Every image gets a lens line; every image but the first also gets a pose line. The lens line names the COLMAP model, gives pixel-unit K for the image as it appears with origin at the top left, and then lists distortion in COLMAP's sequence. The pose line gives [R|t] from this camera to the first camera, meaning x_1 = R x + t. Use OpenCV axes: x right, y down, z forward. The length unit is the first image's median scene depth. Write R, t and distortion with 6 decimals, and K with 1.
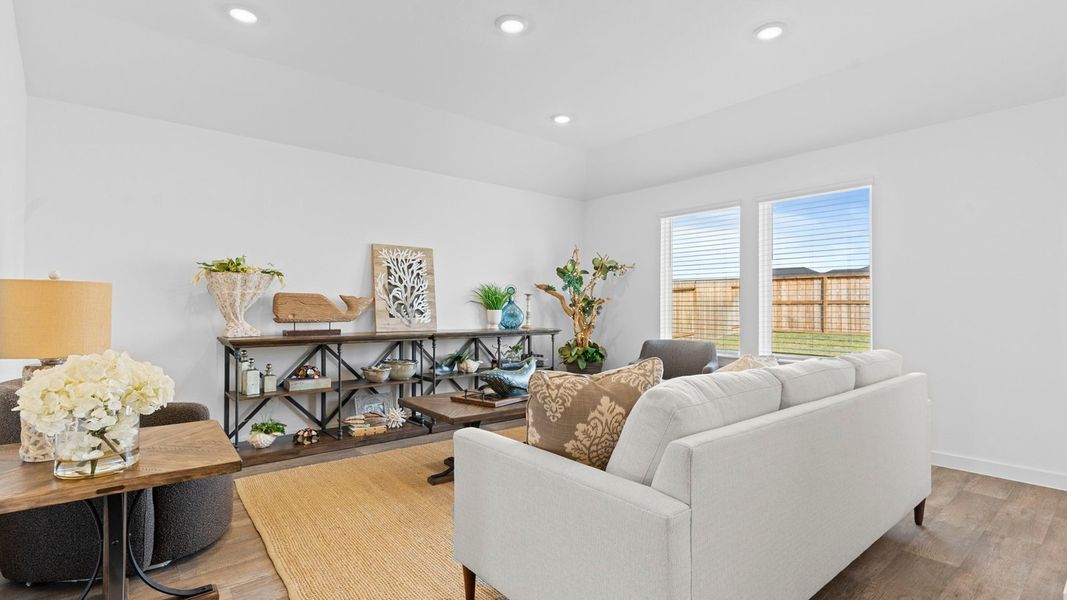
lens RADIAL K [[539.2, 0, 532.4], [0, 539.2, 297.2], [0, 0, 1]] dist [-0.000580, 0.000366]
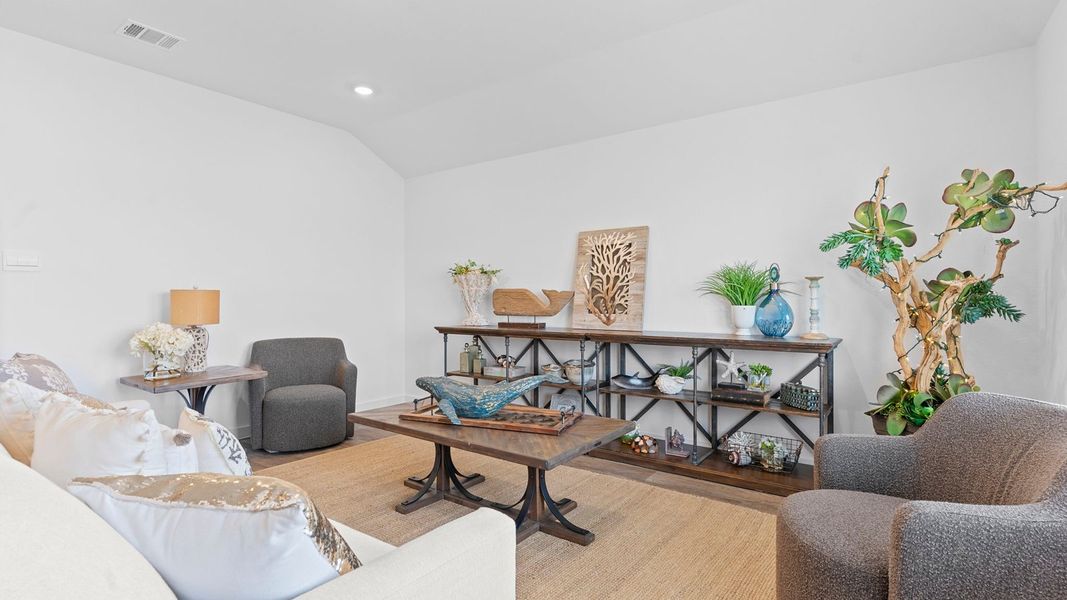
lens RADIAL K [[517.3, 0, 536.8], [0, 517.3, 299.0], [0, 0, 1]] dist [-0.003777, 0.000046]
pose [[0.211547, -0.006465, -0.977347, 0.530888], [0.019463, 0.999808, -0.002401, 0.014487], [0.977174, -0.018514, 0.211632, 0.714441]]
